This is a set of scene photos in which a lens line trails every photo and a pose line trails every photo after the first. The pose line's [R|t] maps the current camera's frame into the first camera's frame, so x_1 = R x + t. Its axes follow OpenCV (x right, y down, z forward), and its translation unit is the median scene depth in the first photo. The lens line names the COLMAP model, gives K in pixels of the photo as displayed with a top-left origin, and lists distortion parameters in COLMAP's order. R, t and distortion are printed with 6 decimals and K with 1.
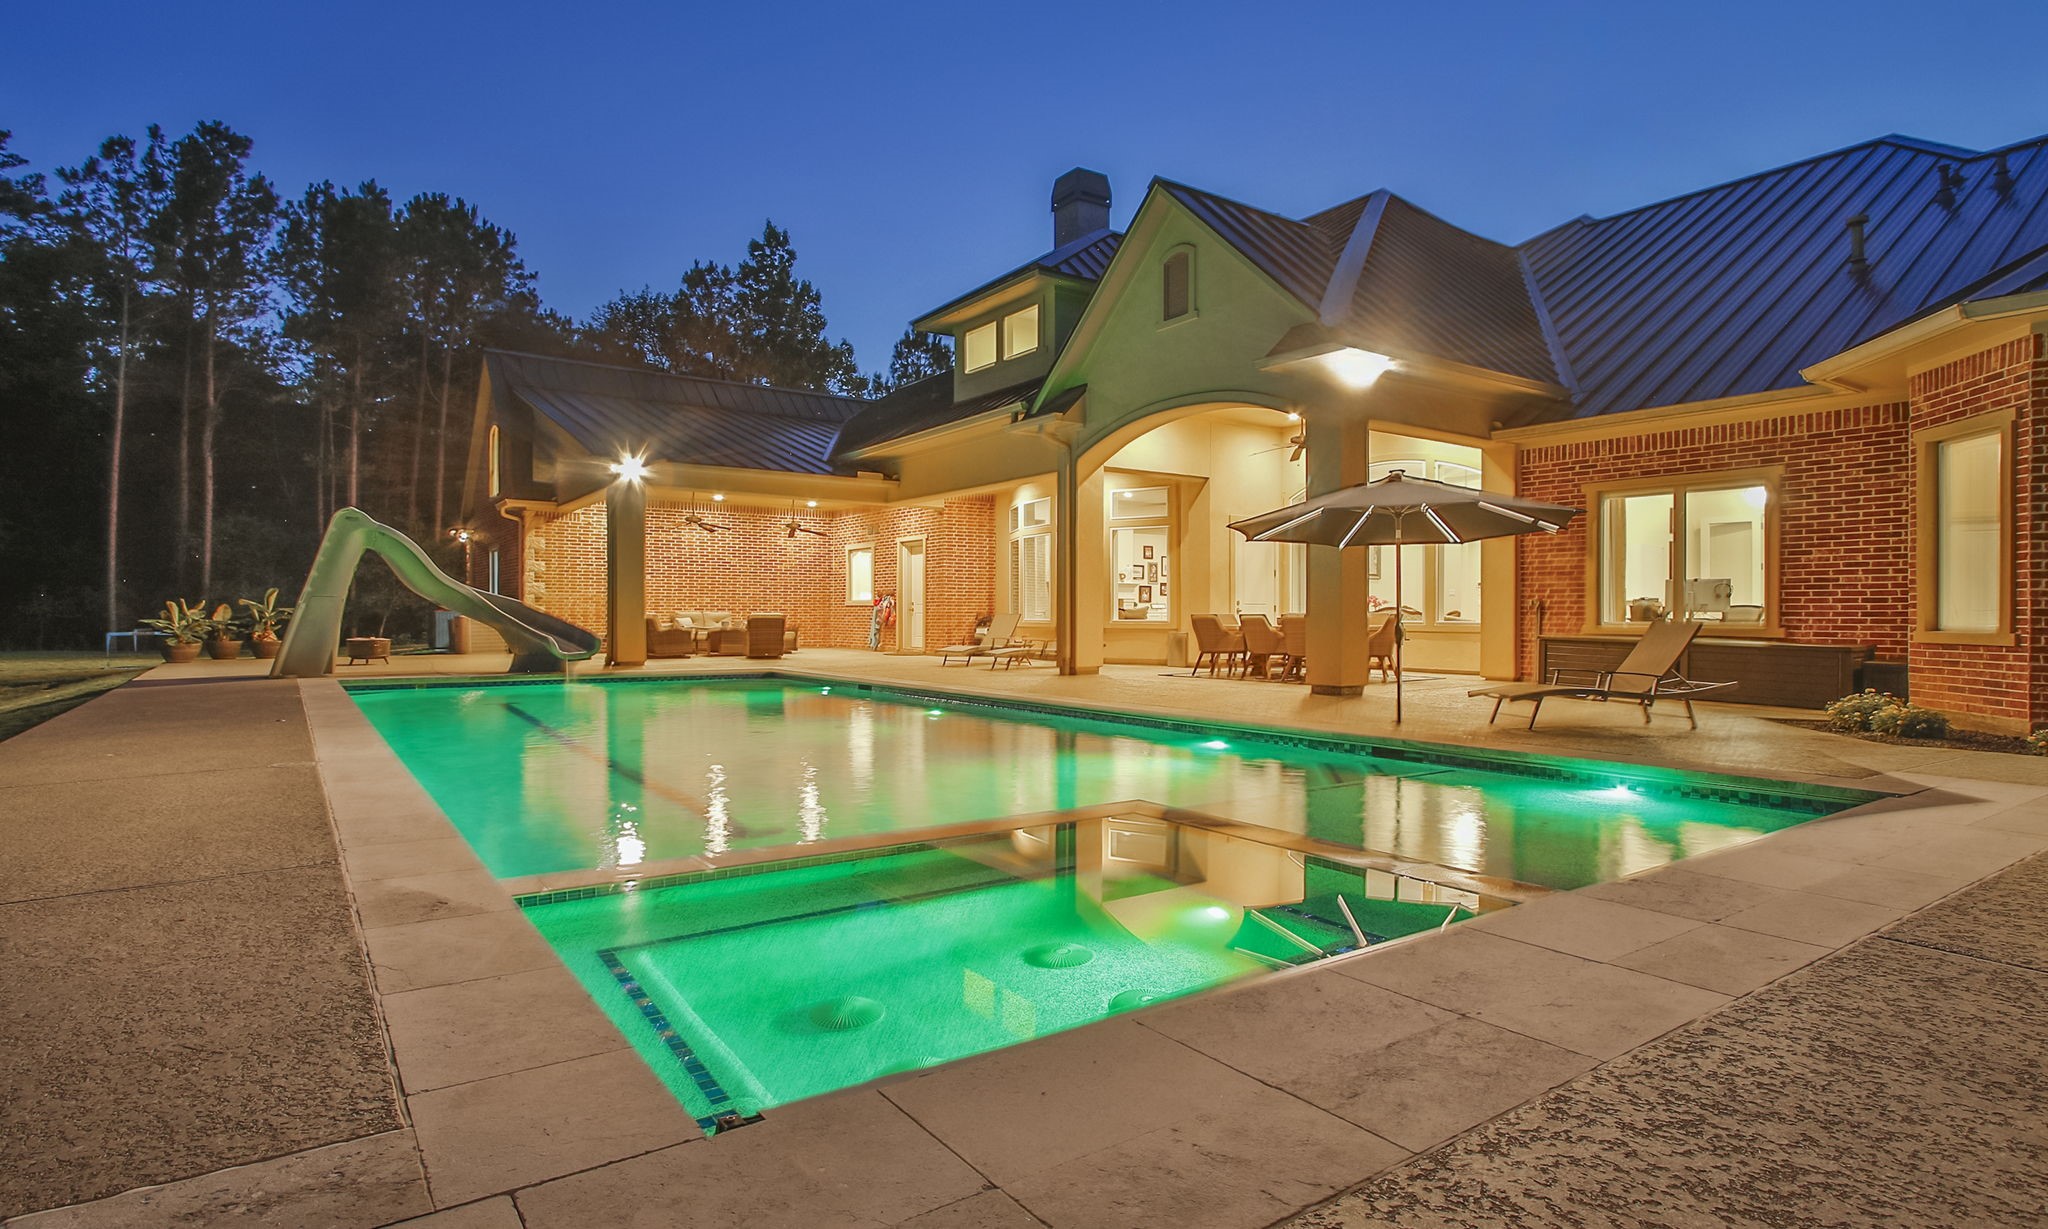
lens RADIAL K [[1062.7, 0, 1023.5], [0, 1062.7, 617.4], [0, 0, 1]] dist [-0.014734, -0.000617]
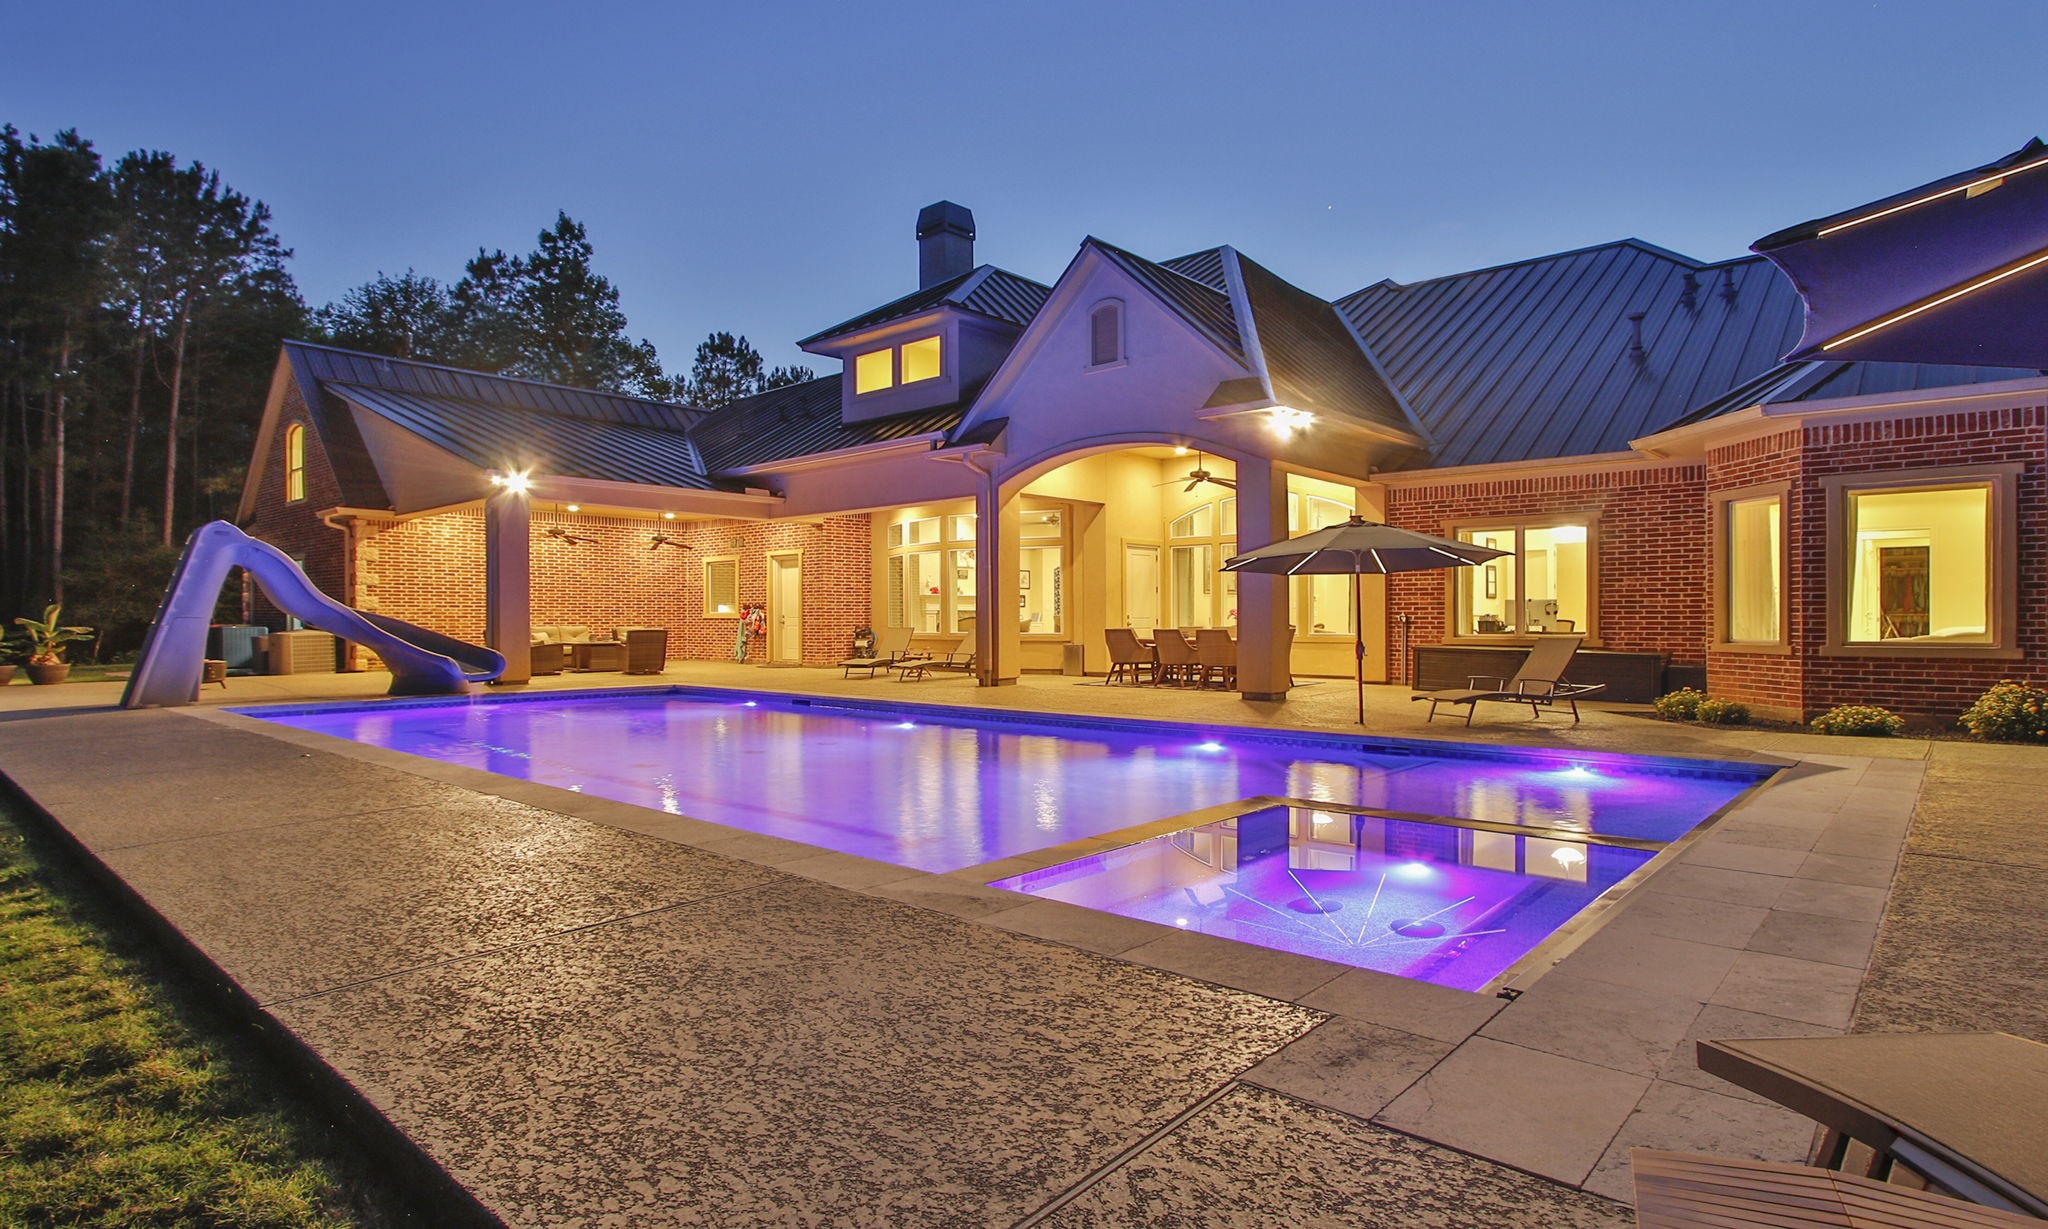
lens RADIAL K [[1052.7, 0, 1022.9], [0, 1052.7, 625.1], [0, 0, 1]] dist [-0.014599, -0.000336]
pose [[0.974011, -0.008975, 0.226323, -0.160478], [0.007765, 0.999950, 0.006238, -0.013144], [-0.226368, -0.004319, 0.974032, -0.048134]]
